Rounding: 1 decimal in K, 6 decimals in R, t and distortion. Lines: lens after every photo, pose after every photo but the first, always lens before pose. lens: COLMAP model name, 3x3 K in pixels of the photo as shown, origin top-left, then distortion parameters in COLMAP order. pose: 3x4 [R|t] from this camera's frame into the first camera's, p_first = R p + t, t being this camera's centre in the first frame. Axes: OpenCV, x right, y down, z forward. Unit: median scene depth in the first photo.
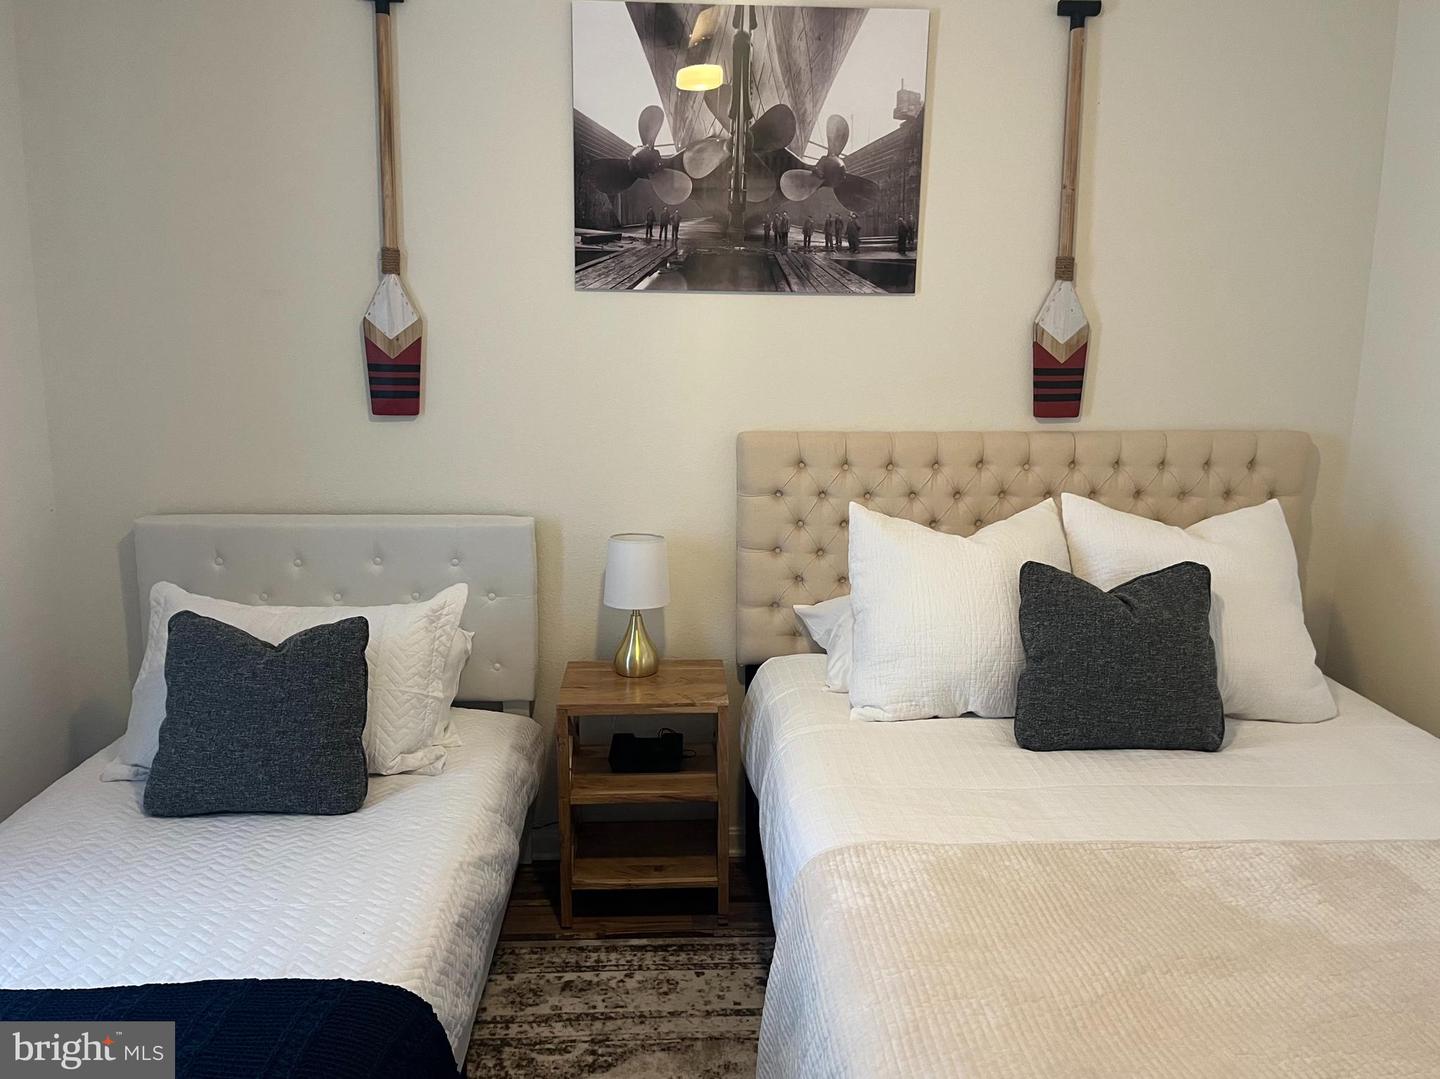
lens RADIAL K [[1086.5, 0, 714.2], [0, 1086.5, 530.1], [0, 0, 1]] dist [0.061070, -0.085089]
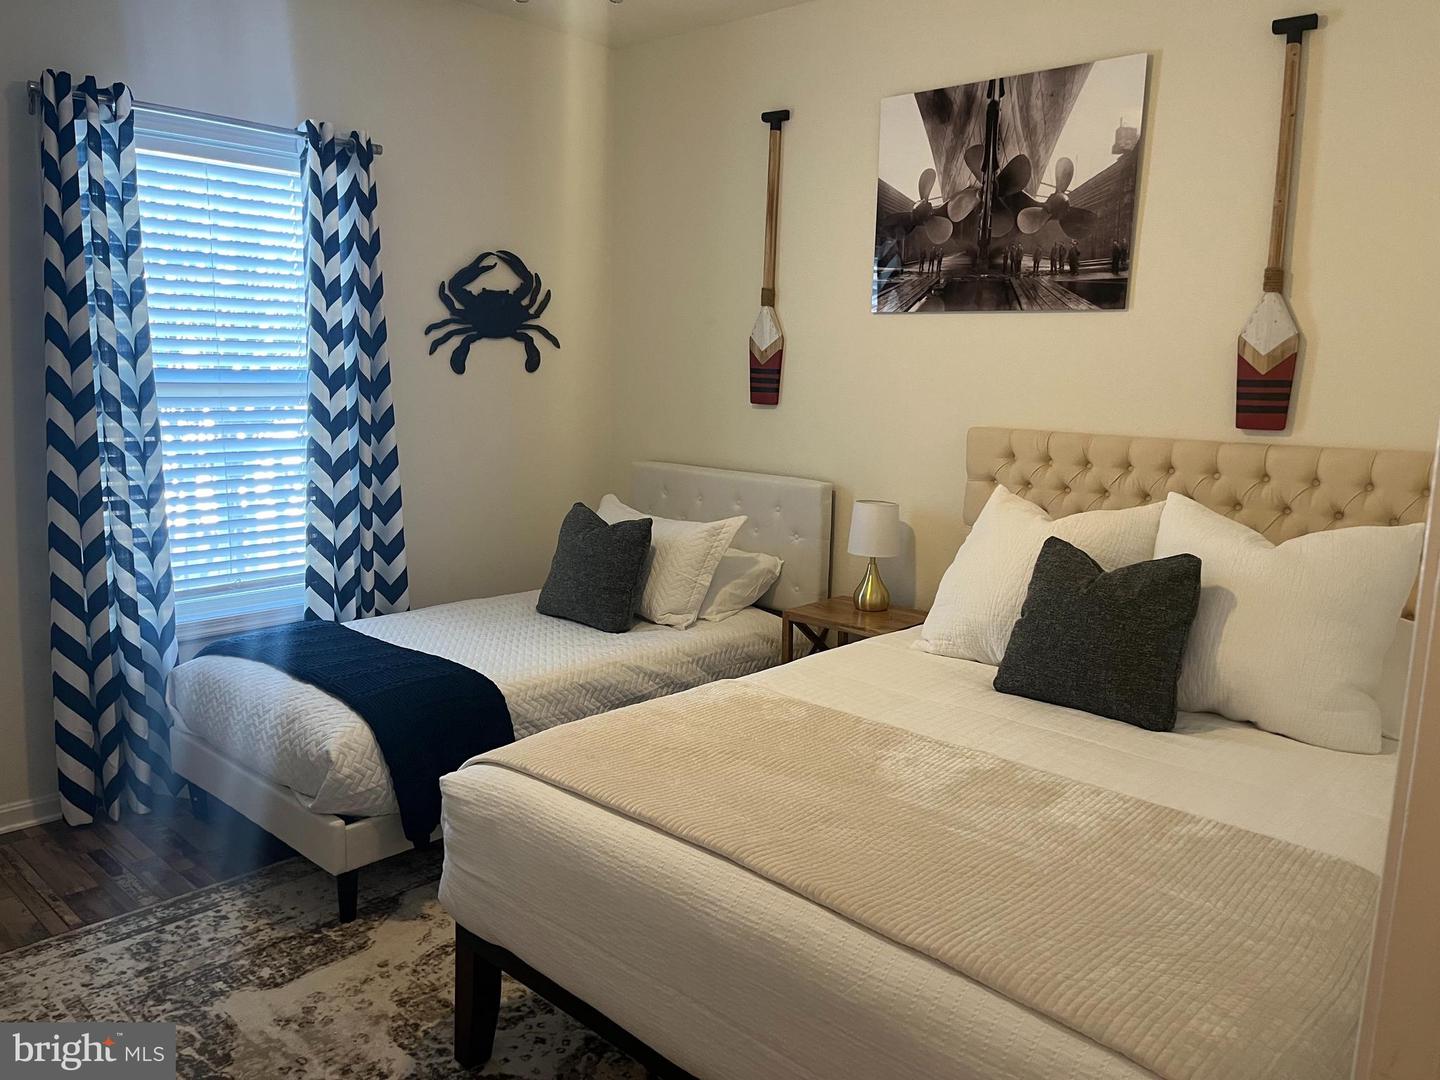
lens RADIAL K [[1086.5, 0, 732.9], [0, 1086.5, 541.6], [0, 0, 1]] dist [0.061070, -0.085089]
pose [[0.707941, 0.123009, -0.695477, 0.712026], [-0.139640, 0.989656, 0.032898, 0.033804], [0.692330, 0.073827, 0.717795, -0.045807]]
